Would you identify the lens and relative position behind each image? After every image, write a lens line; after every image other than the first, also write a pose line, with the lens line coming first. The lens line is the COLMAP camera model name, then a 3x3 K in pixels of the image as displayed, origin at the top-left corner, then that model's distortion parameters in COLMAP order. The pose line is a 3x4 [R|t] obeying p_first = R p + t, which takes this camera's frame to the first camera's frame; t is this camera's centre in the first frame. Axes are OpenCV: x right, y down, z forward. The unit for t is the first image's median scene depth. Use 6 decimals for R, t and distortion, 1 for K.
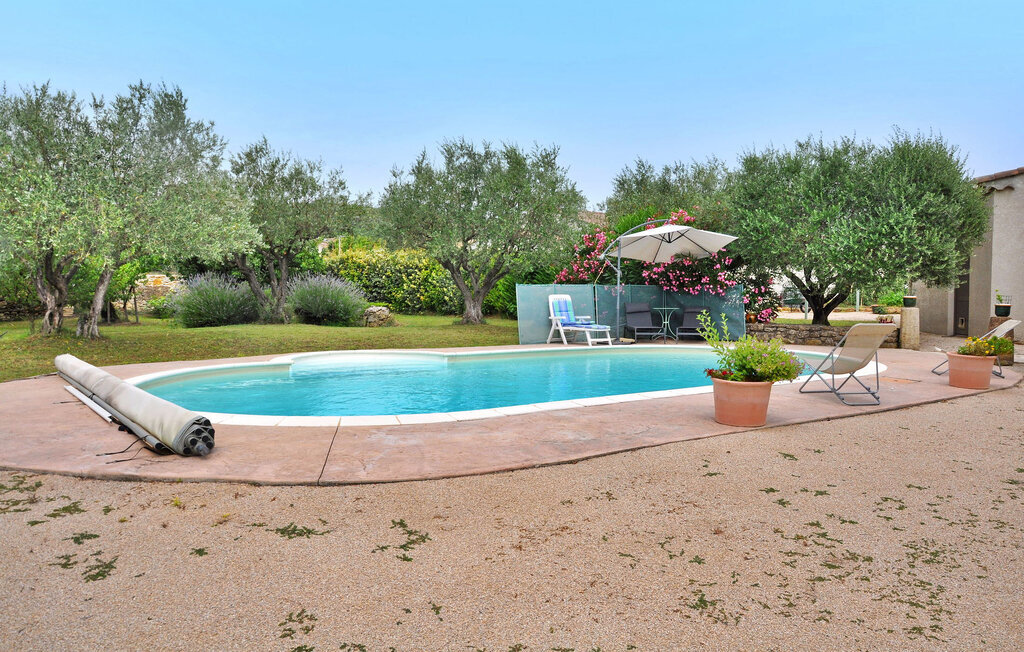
lens RADIAL K [[855.7, 0, 513.7], [0, 855.7, 318.9], [0, 0, 1]] dist [-0.036572, 0.014480]
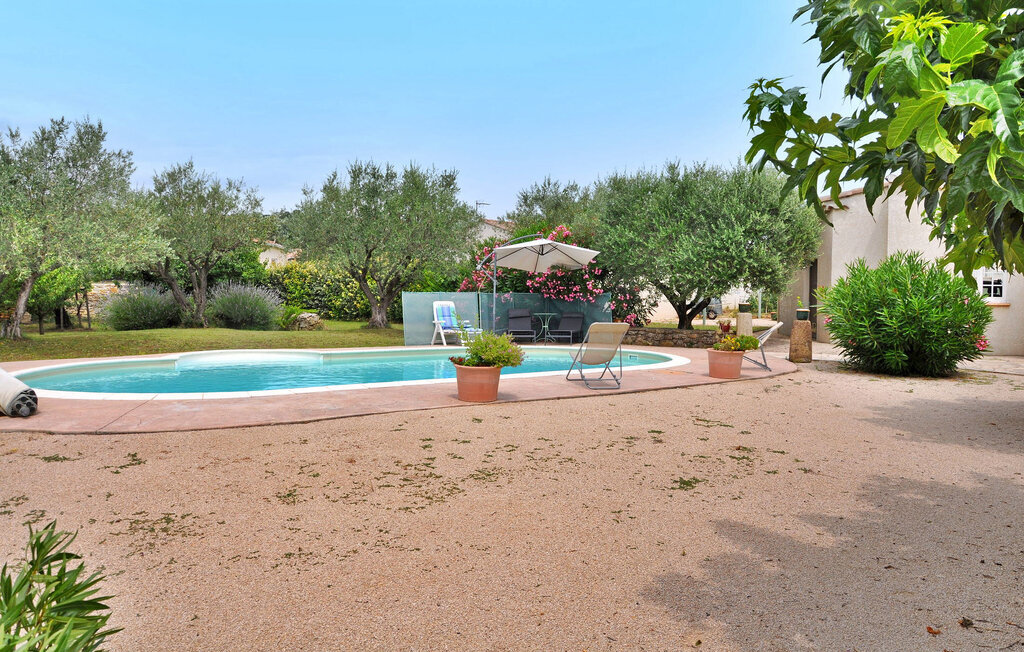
lens RADIAL K [[855.7, 0, 518.6], [0, 855.7, 323.9], [0, 0, 1]] dist [-0.036572, 0.014480]
pose [[0.999910, 0.000774, 0.013418, 0.134265], [-0.000706, 0.999987, -0.005071, 0.006518], [-0.013422, 0.005061, 0.999897, -0.120214]]
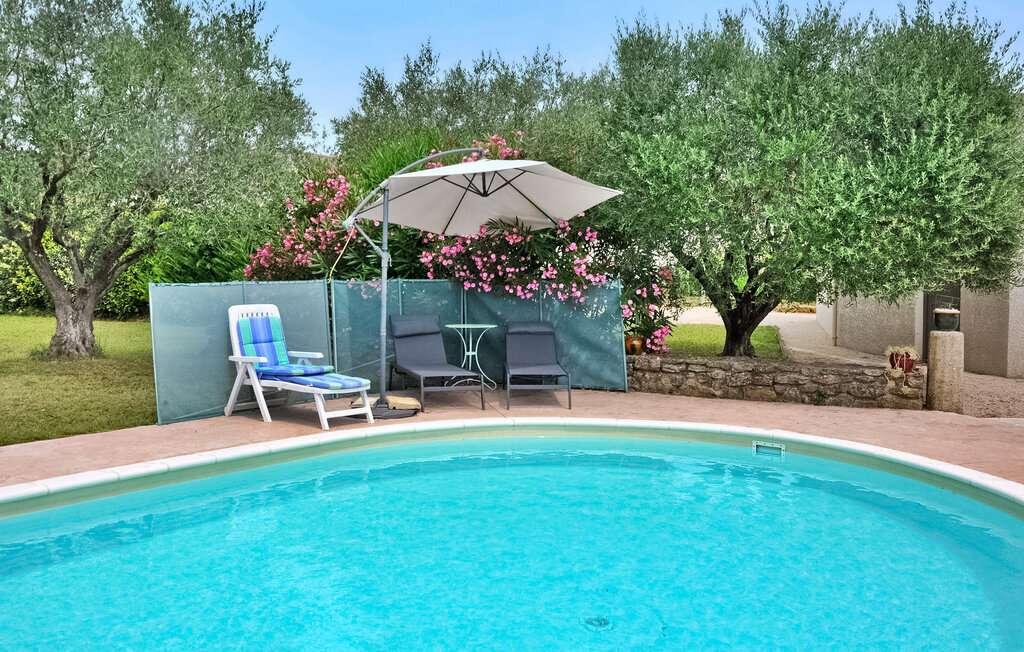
lens RADIAL K [[970.4, 0, 518.2], [0, 970.4, 284.6], [0, 0, 1]] dist [-0.053913, 0.000000]
pose [[0.951944, 0.000006, 0.306274, 0.029537], [0.002308, 0.999971, -0.007193, -0.034274], [-0.306265, 0.007554, 0.951916, 0.459675]]
